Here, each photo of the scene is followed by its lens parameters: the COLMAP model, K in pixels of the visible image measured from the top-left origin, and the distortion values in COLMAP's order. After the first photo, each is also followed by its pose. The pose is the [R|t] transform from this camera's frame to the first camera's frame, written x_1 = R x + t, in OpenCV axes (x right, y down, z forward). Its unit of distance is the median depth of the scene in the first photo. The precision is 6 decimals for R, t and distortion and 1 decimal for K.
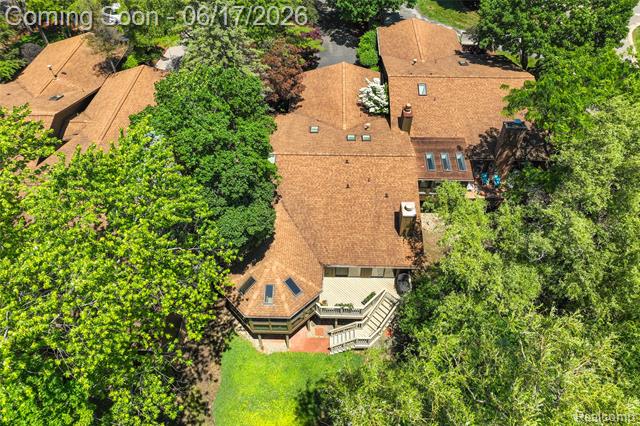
lens RADIAL K [[431.4, 0, 329.1], [0, 431.4, 193.0], [0, 0, 1]] dist [0.005232, 0.006846]
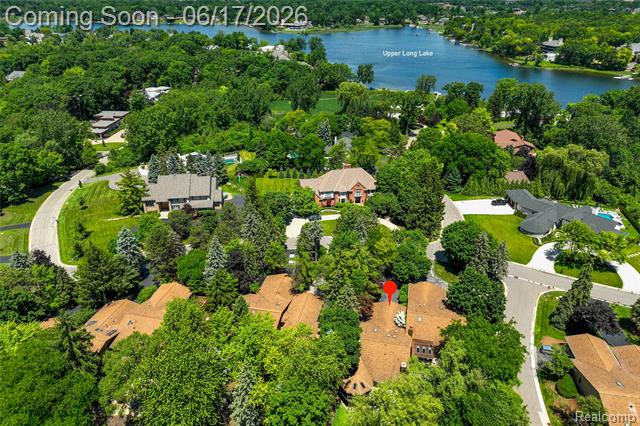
lens RADIAL K [[431.4, 0, 329.1], [0, 431.4, 193.0], [0, 0, 1]] dist [0.005232, 0.006846]
pose [[0.981213, 0.080797, -0.175193, 0.098560], [-0.140403, 0.921851, -0.361216, 0.086467], [0.132317, 0.379028, 0.915877, -2.141959]]
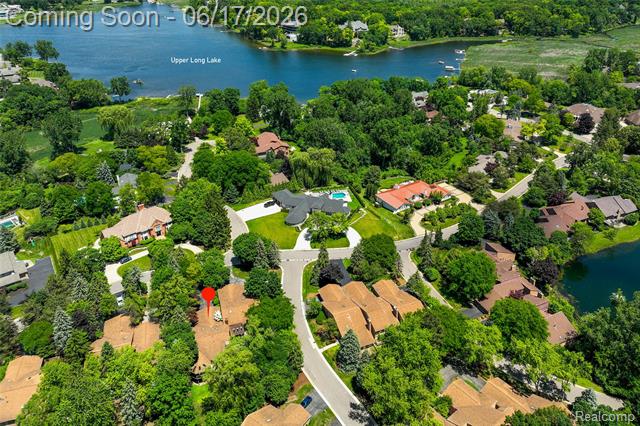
lens RADIAL K [[431.4, 0, 329.1], [0, 431.4, 193.0], [0, 0, 1]] dist [0.005232, 0.006846]
pose [[0.941657, -0.150844, 0.300880, 0.056812], [0.246129, 0.918363, -0.309888, 0.253346], [-0.229573, 0.365863, 0.901909, -3.902129]]
